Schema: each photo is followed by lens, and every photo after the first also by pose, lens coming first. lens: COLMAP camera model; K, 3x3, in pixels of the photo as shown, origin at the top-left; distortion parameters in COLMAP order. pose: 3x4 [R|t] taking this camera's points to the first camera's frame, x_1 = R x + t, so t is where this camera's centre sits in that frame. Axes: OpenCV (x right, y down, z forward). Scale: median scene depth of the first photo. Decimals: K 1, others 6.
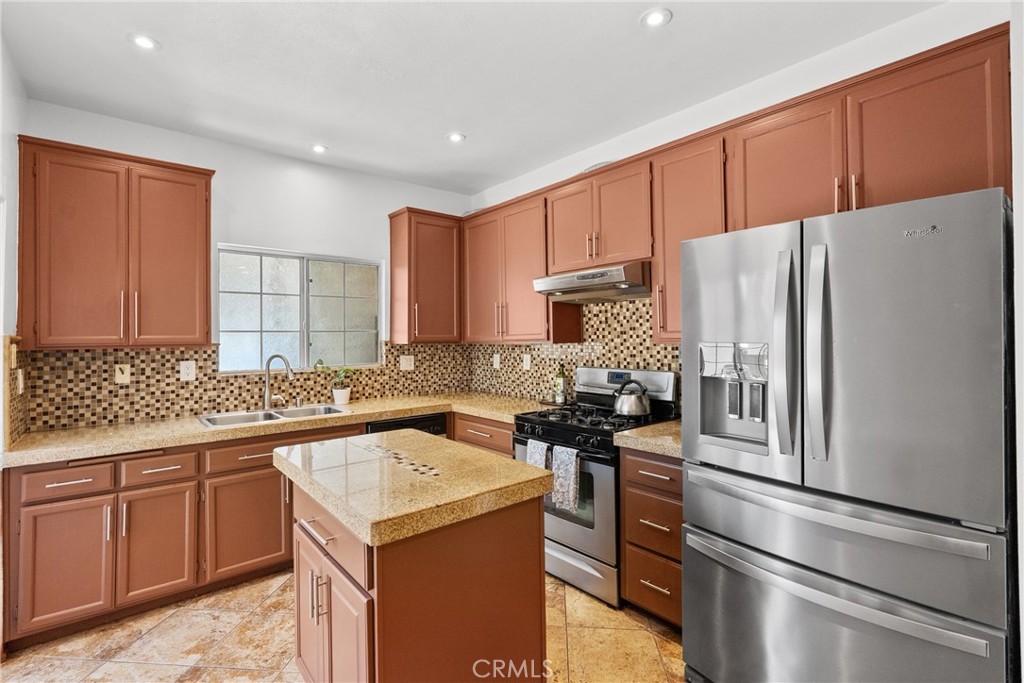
lens RADIAL K [[471.2, 0, 511.5], [0, 471.2, 334.5], [0, 0, 1]] dist [0.001104, 0.000884]
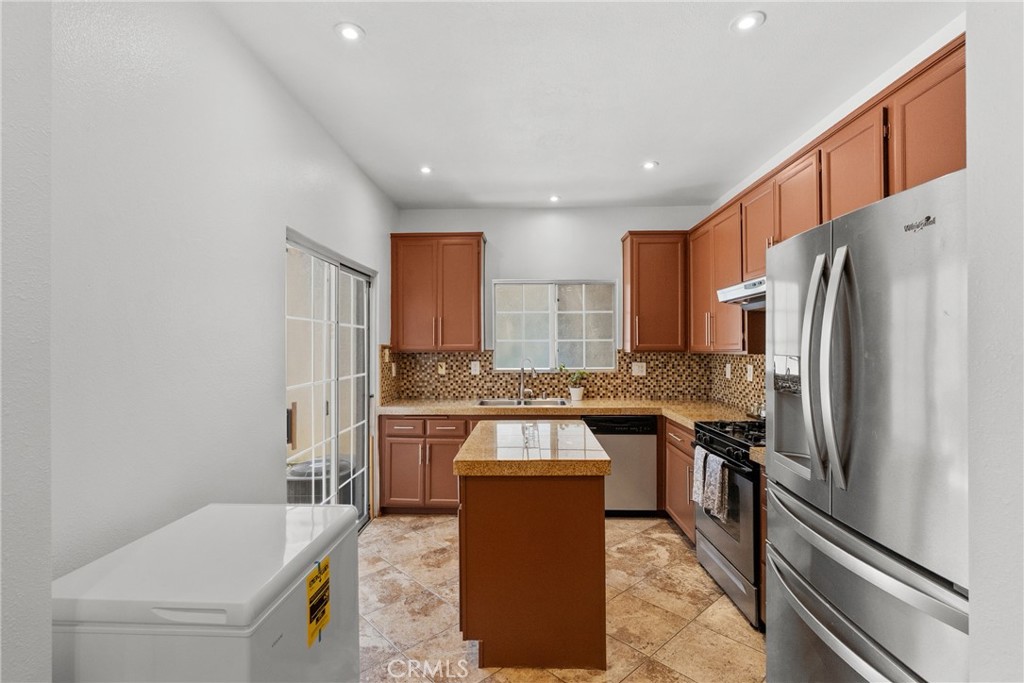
lens RADIAL K [[471.2, 0, 515.7], [0, 471.2, 345.7], [0, 0, 1]] dist [0.001104, 0.000884]
pose [[0.752632, 0.005740, -0.658416, 0.377120], [0.000570, 0.999956, 0.009370, -0.007601], [0.658441, -0.007427, 0.752596, -0.039910]]
